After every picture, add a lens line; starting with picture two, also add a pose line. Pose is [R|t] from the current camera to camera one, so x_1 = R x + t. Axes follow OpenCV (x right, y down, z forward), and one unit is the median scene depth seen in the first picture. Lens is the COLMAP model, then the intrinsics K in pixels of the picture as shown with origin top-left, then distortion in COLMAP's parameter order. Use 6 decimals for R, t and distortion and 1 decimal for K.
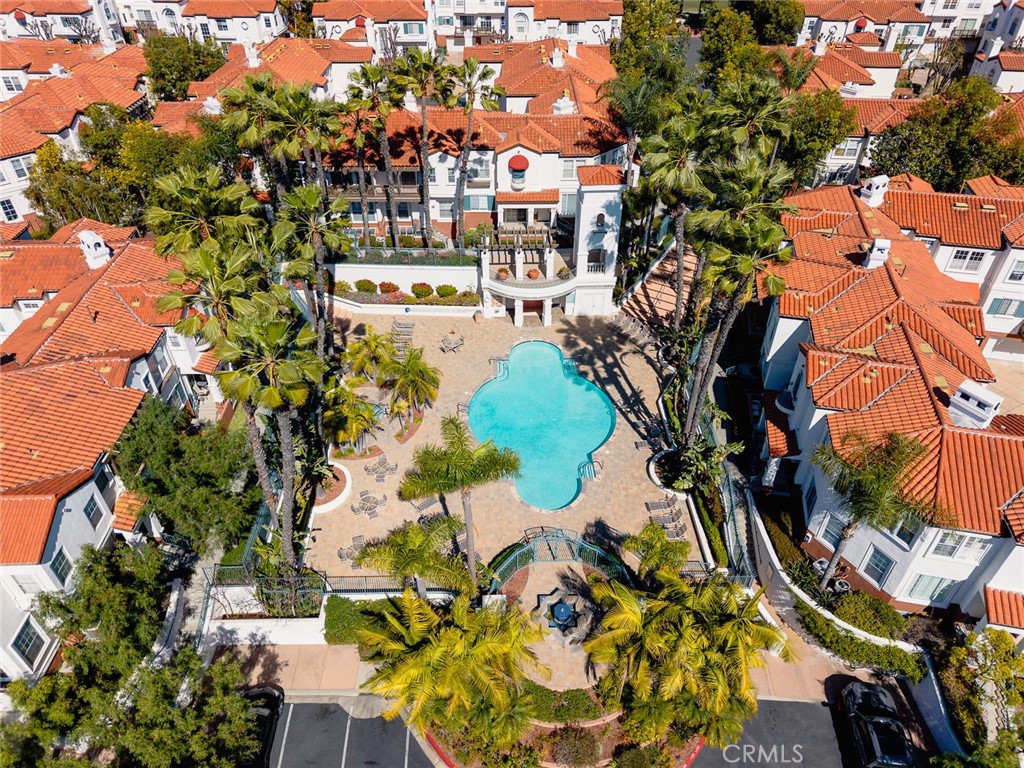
lens RADIAL K [[697.3, 0, 512.0], [0, 697.3, 384.0], [0, 0, 1]] dist [0.000194, 0.000063]
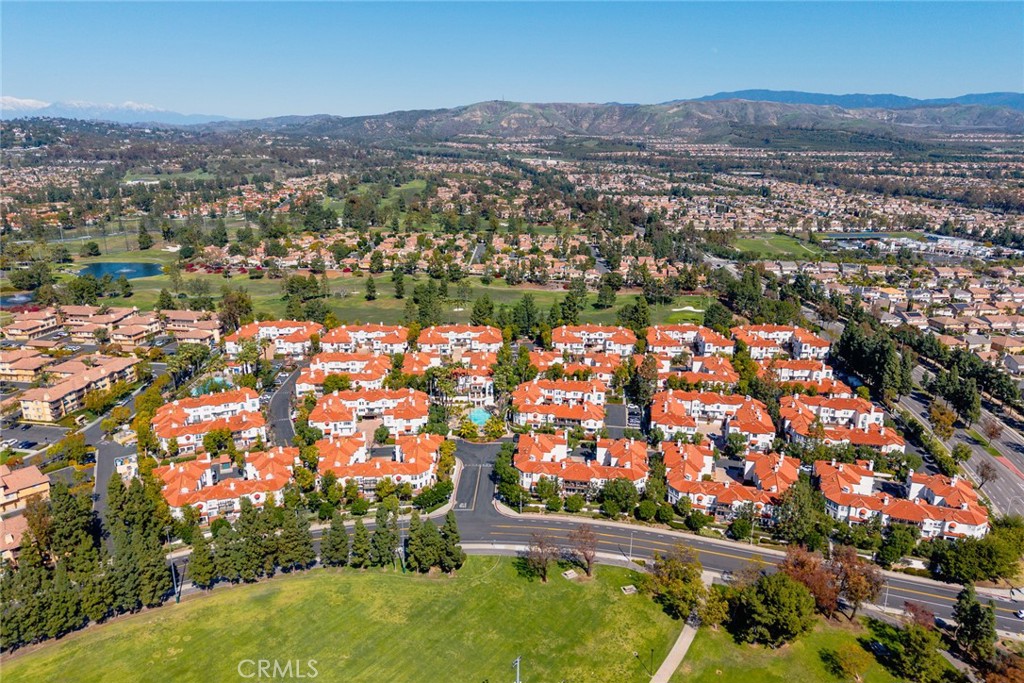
lens RADIAL K [[710.3, 0, 512.0], [0, 710.3, 341.5], [0, 0, 1]] dist [0.003462, 0.000477]
pose [[0.997734, -0.016144, 0.065316, -0.062043], [0.039466, 0.926660, -0.373823, 1.528572], [-0.054490, 0.375554, 0.925197, -4.325303]]
